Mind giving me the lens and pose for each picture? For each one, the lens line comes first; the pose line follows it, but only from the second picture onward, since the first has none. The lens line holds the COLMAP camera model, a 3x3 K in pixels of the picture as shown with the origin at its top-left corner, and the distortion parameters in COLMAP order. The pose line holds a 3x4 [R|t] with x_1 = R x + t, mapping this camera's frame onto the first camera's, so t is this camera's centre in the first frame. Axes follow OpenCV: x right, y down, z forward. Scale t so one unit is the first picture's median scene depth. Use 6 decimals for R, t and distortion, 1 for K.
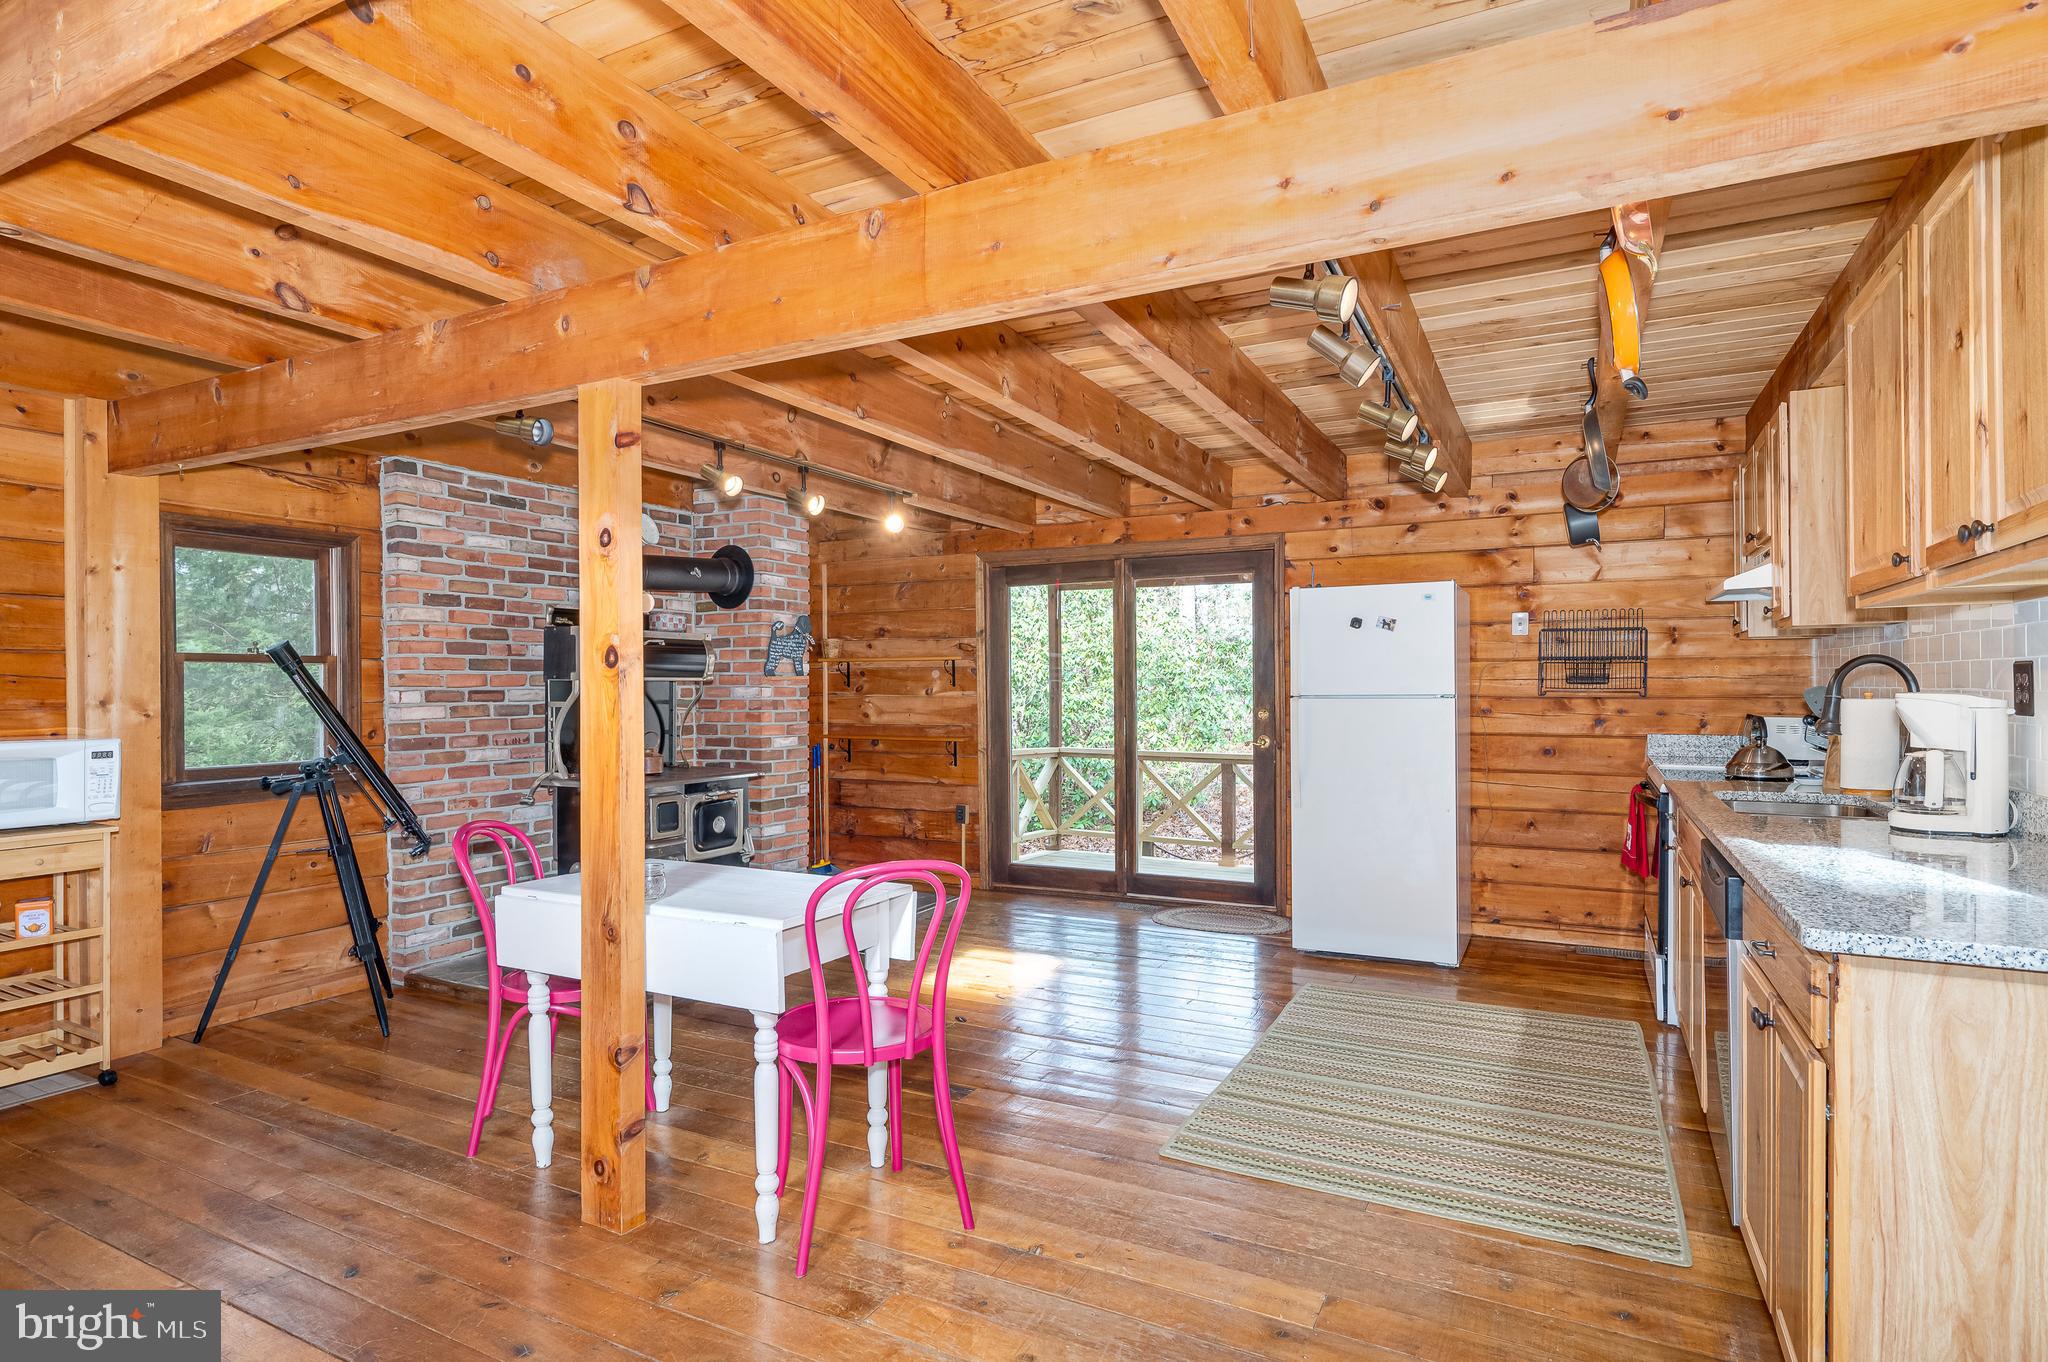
lens RADIAL K [[1060.6, 0, 1029.1], [0, 1060.6, 693.8], [0, 0, 1]] dist [-0.000794, 0.001430]
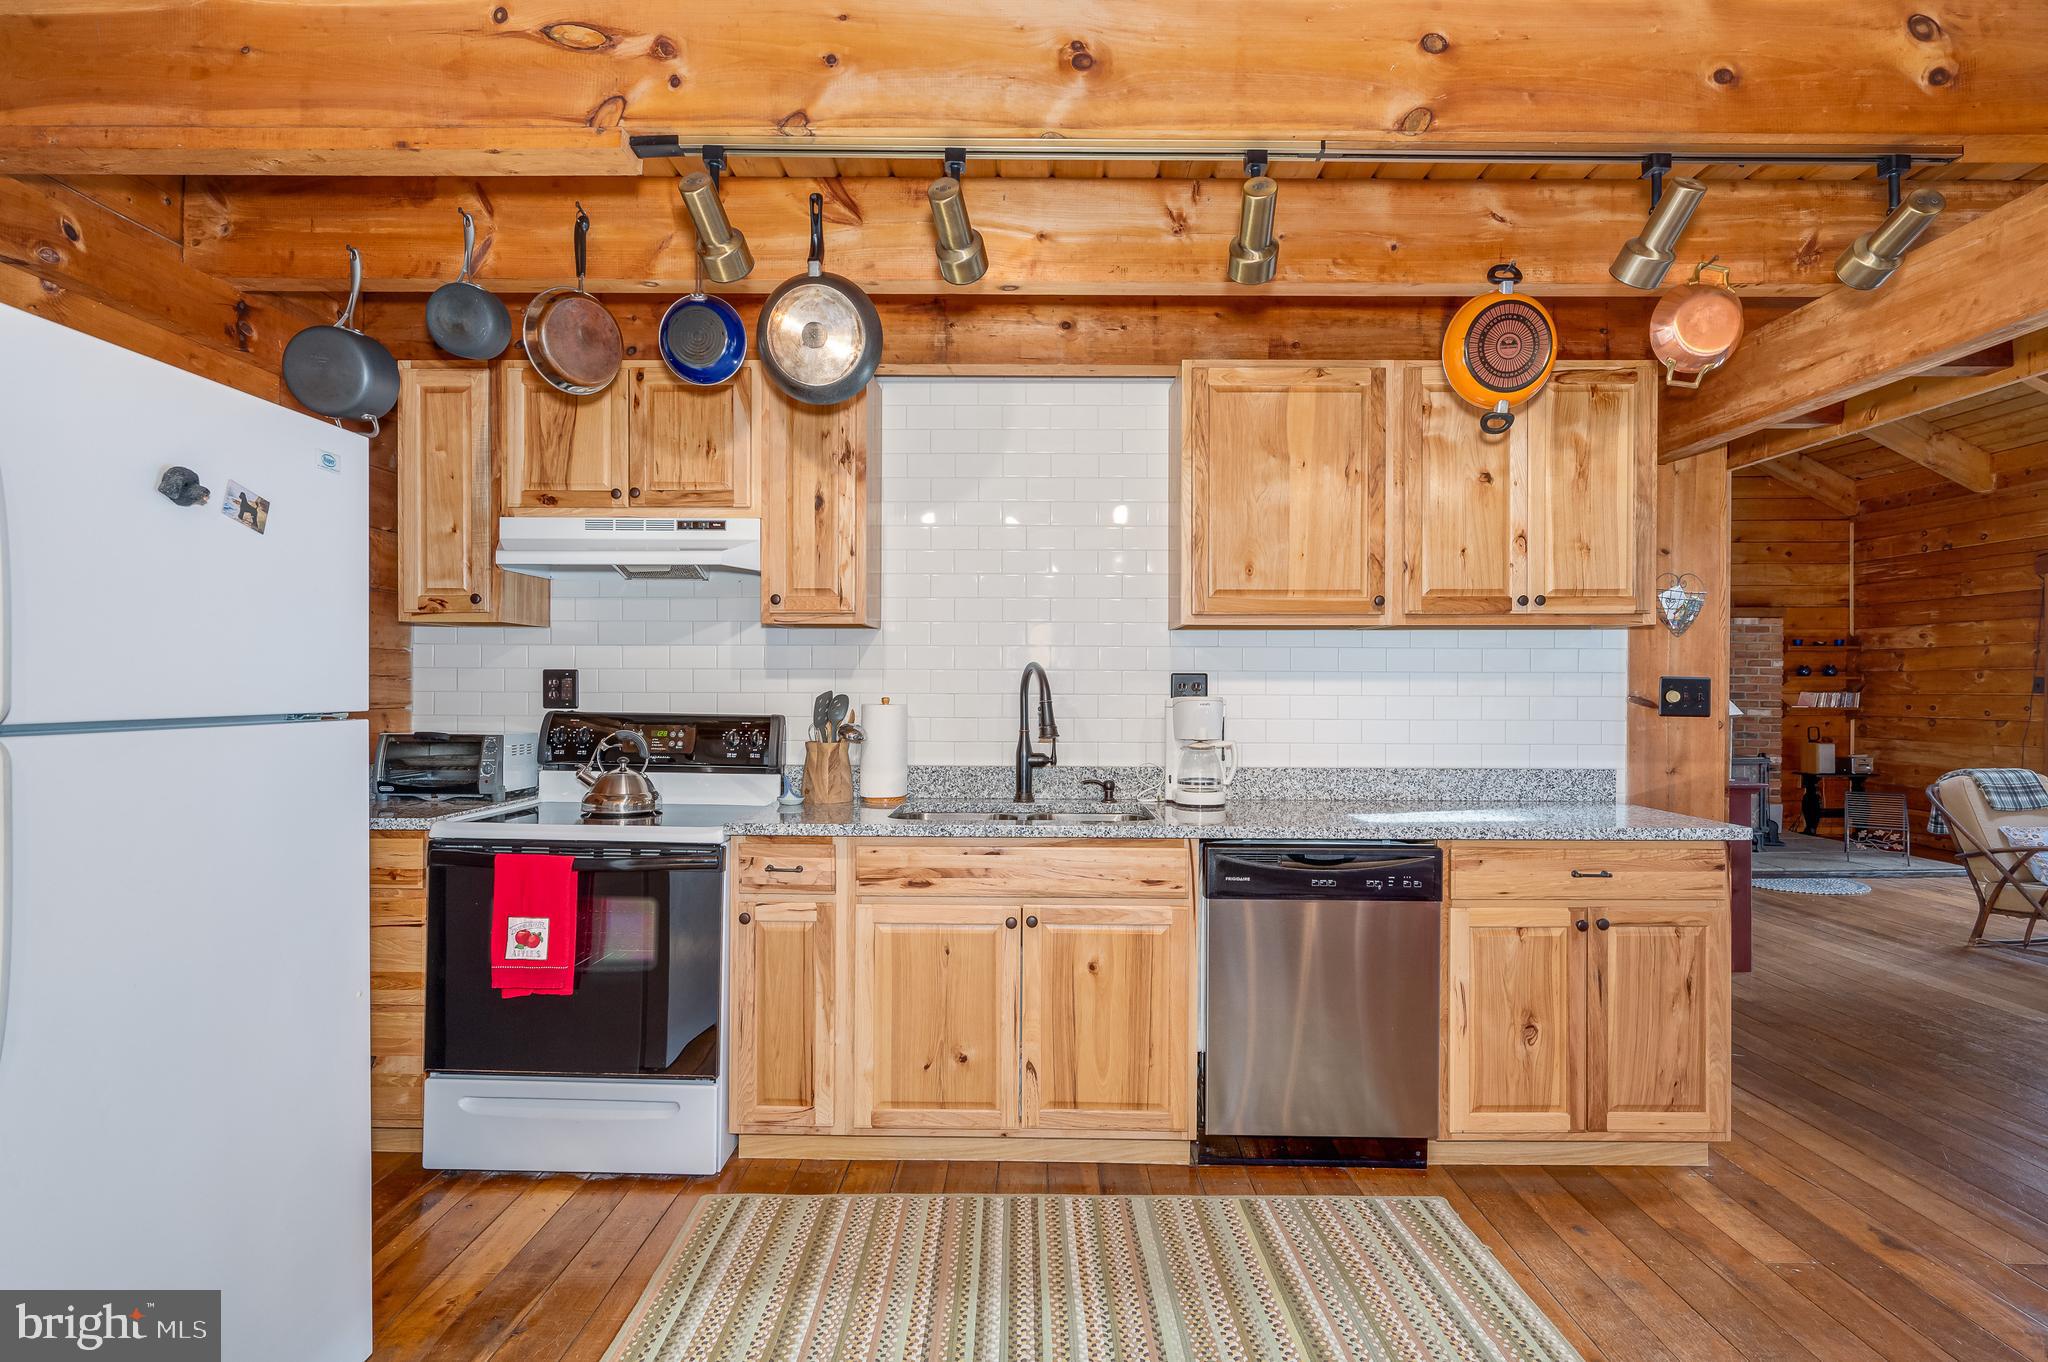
lens RADIAL K [[986.0, 0, 1031.1], [0, 986.0, 690.4], [0, 0, 1]] dist [-0.001038, 0.001566]
pose [[-0.453917, 0.000786, 0.891044, -0.059684], [0.006043, 0.999979, 0.002196, -0.006316], [-0.891024, 0.006381, -0.453912, 0.898536]]
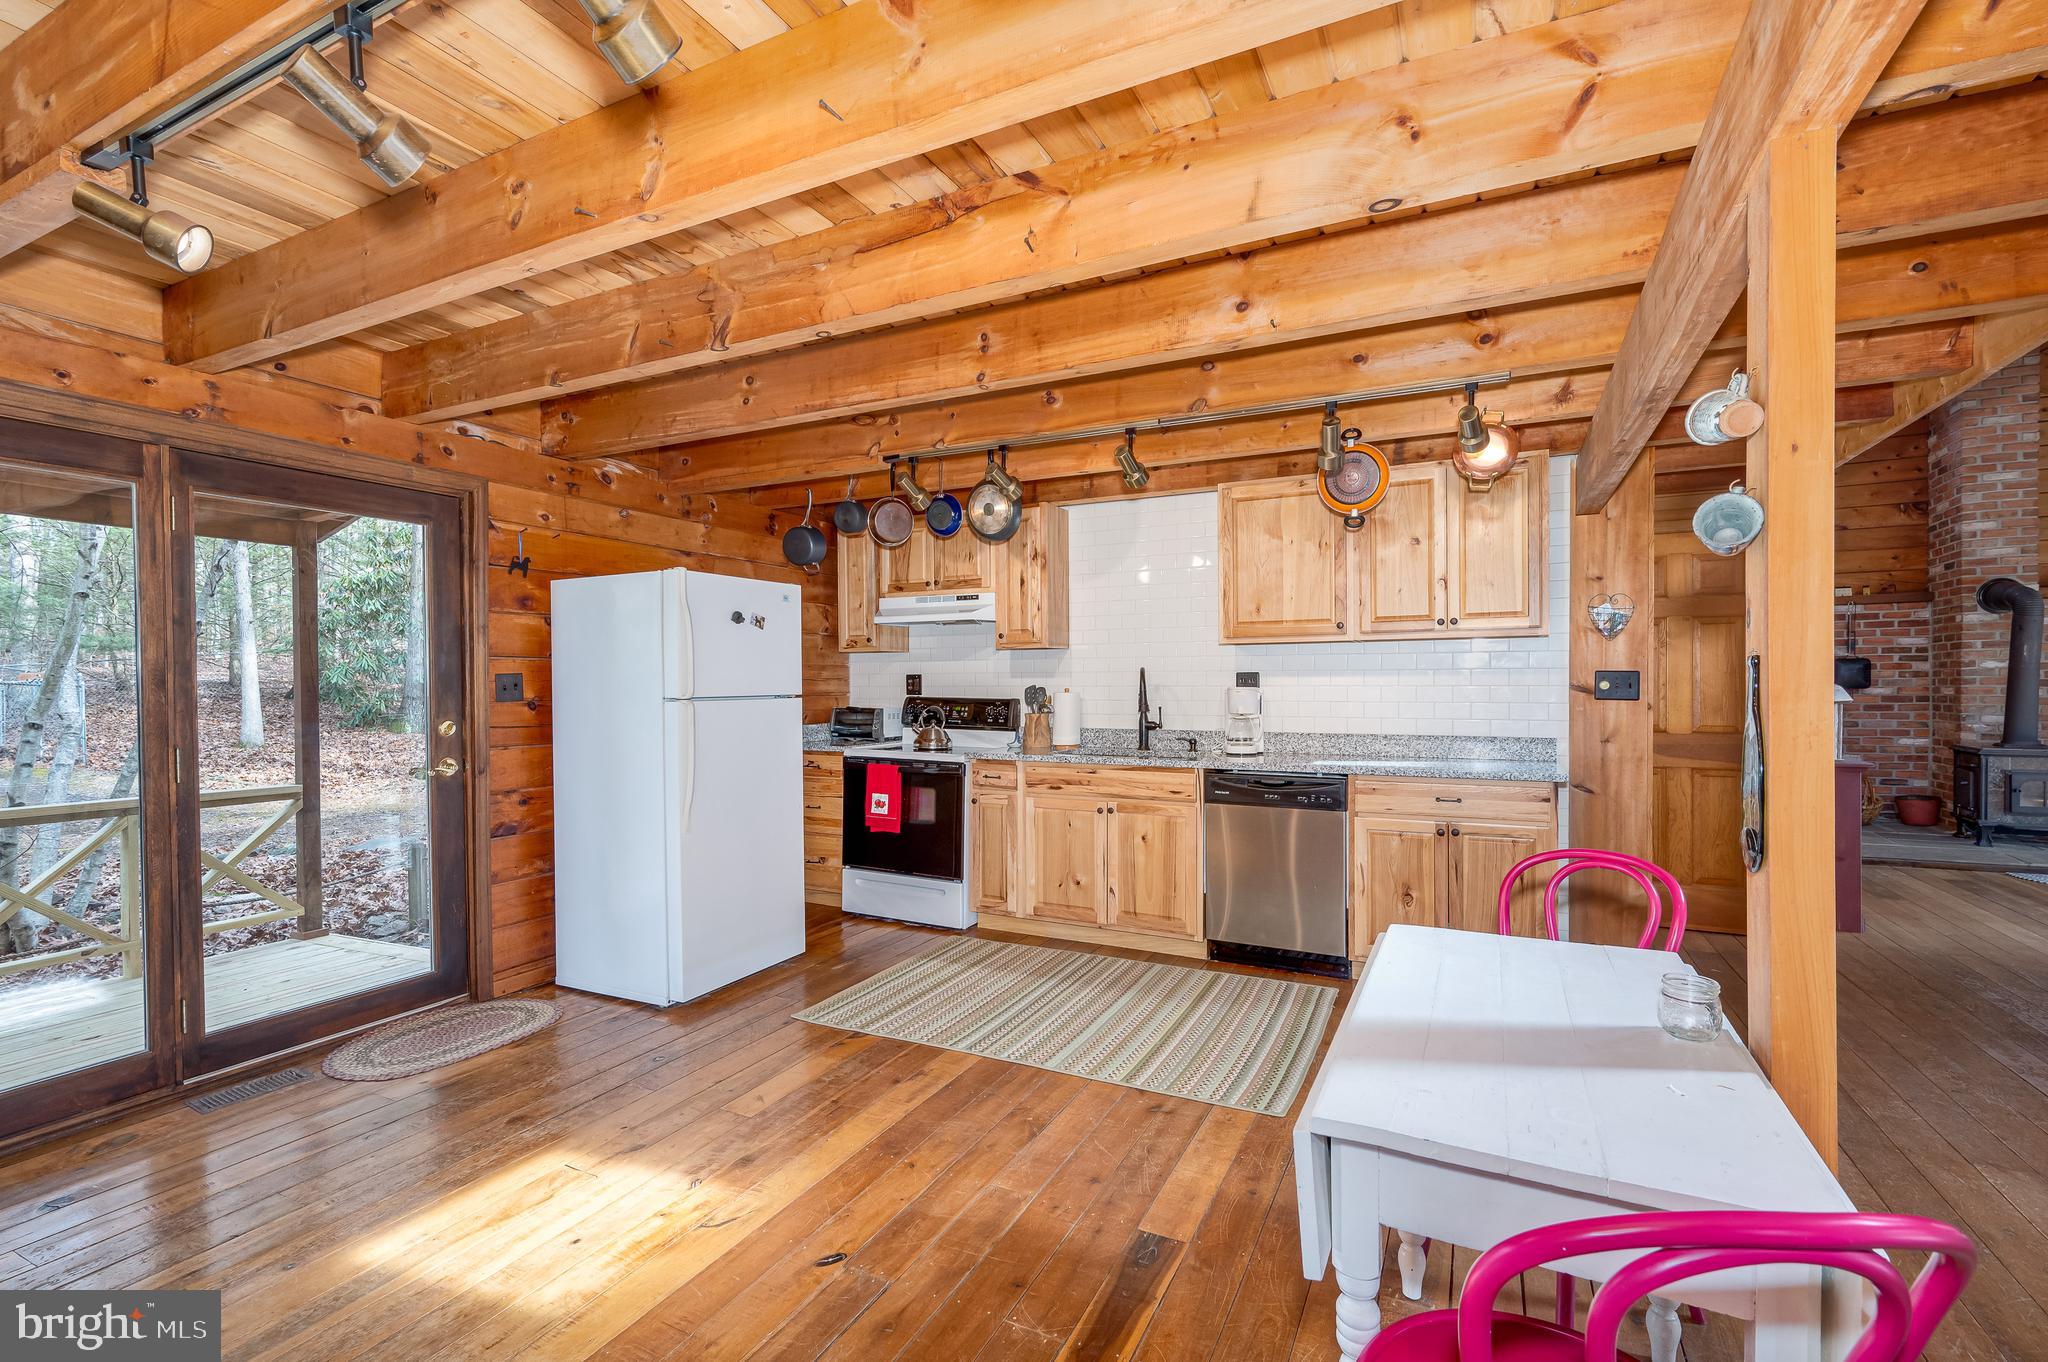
lens RADIAL K [[905.4, 0, 1026.5], [0, 905.4, 691.5], [0, 0, 1]] dist [-0.001853, 0.001406]
pose [[-0.015352, -0.006339, 0.999862, -0.470919], [0.013047, 0.999894, 0.006540, -0.004720], [-0.999797, 0.013145, -0.015268, 0.754168]]
